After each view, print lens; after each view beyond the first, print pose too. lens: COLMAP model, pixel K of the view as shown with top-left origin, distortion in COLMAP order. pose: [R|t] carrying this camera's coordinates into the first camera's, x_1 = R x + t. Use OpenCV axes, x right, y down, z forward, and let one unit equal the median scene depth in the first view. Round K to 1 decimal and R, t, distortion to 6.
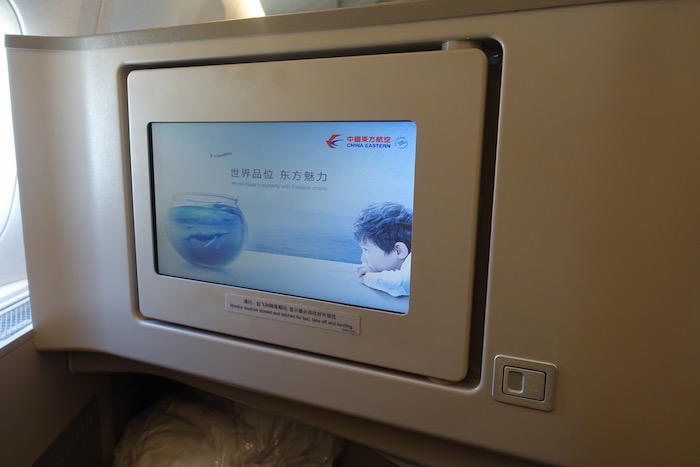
lens RADIAL K [[490.6, 0, 350.0], [0, 490.6, 233.5], [0, 0, 1]] dist [0.004297, 0.003217]
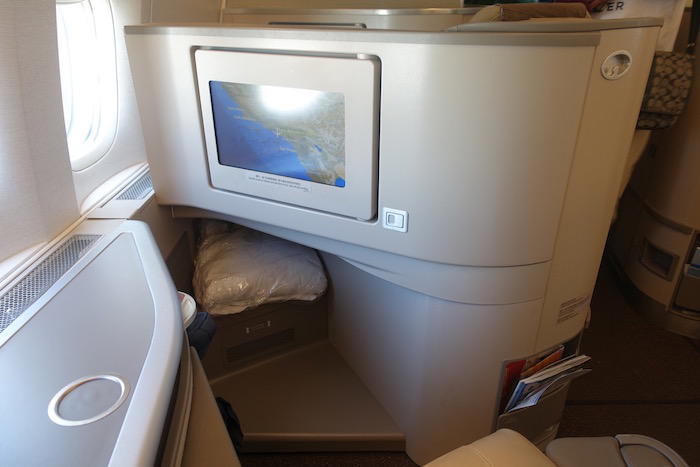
lens RADIAL K [[490.6, 0, 350.0], [0, 490.6, 233.5], [0, 0, 1]] dist [0.004297, 0.003217]
pose [[0.997291, 0.010430, -0.072807, 0.168373], [0.010287, 0.960383, 0.278494, -0.131143], [0.072828, -0.278489, 0.957674, -0.590968]]
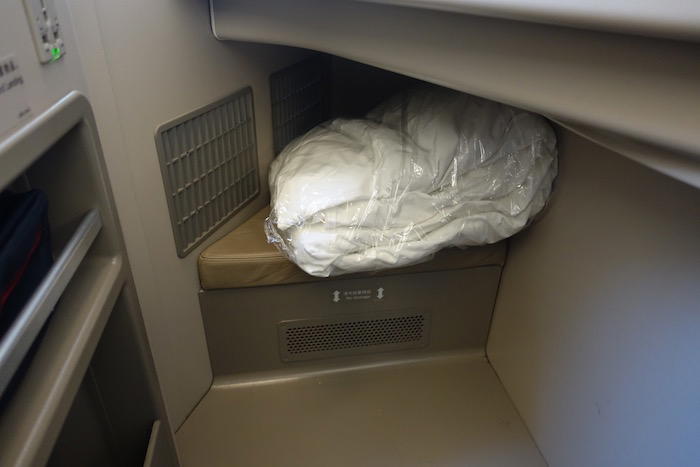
lens RADIAL K [[490.6, 0, 350.0], [0, 490.6, 233.5], [0, 0, 1]] dist [0.004297, 0.003217]
pose [[0.919558, 0.214720, -0.329101, -0.034420], [-0.083398, 0.925069, 0.370530, 0.257800], [0.384001, -0.313277, 0.868562, 0.284943]]
